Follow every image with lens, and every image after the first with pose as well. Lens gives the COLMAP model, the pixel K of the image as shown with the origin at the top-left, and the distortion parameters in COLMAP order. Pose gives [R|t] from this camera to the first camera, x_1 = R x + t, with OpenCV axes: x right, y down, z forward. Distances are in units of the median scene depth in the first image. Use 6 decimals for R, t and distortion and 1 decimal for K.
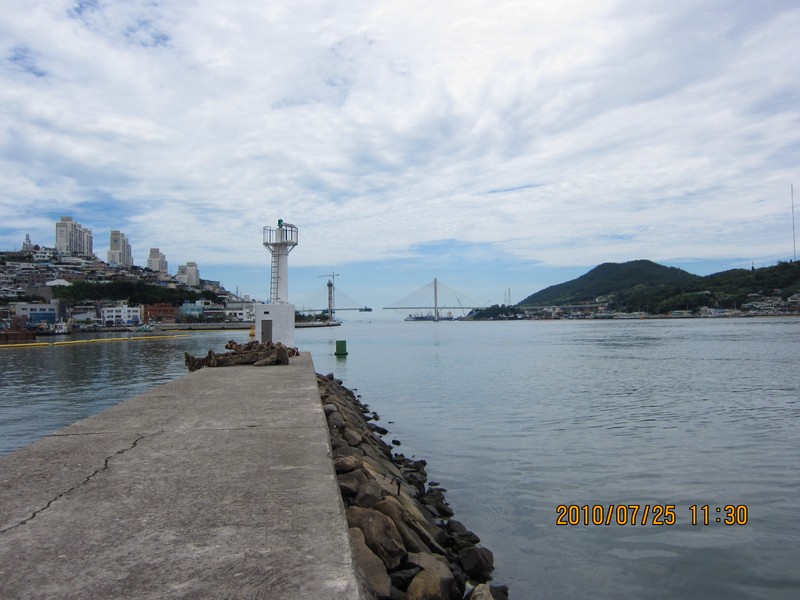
lens RADIAL K [[668.4, 0, 398.9], [0, 668.4, 294.8], [0, 0, 1]] dist [-0.059961, 0.025241]
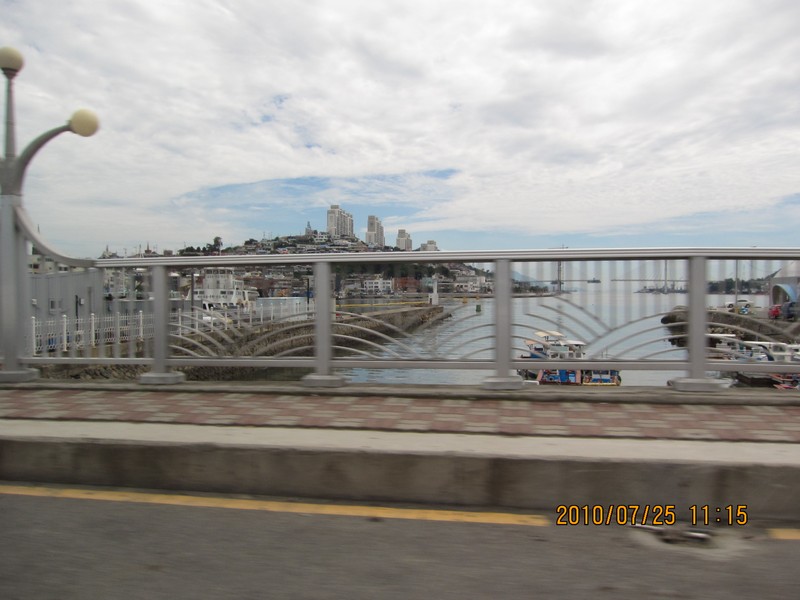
lens RADIAL K [[668.4, 0, 408.4], [0, 668.4, 329.1], [0, 0, 1]] dist [-0.059961, 0.025241]
pose [[0.942095, 0.037404, -0.333253, 0.076238], [-0.004644, 0.995120, 0.098564, -0.012685], [0.335313, -0.091309, 0.937671, -0.211200]]
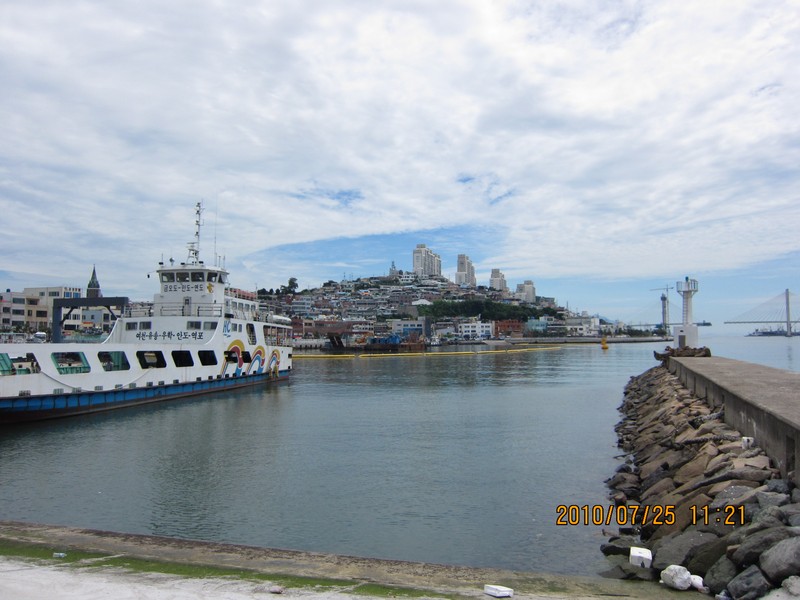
lens RADIAL K [[668.4, 0, 402.1], [0, 668.4, 291.2], [0, 0, 1]] dist [-0.059961, 0.025241]
pose [[0.888998, -0.023228, -0.457321, -0.003582], [0.010672, 0.999492, -0.030021, -0.002442], [0.457786, 0.021808, 0.888795, -0.064676]]
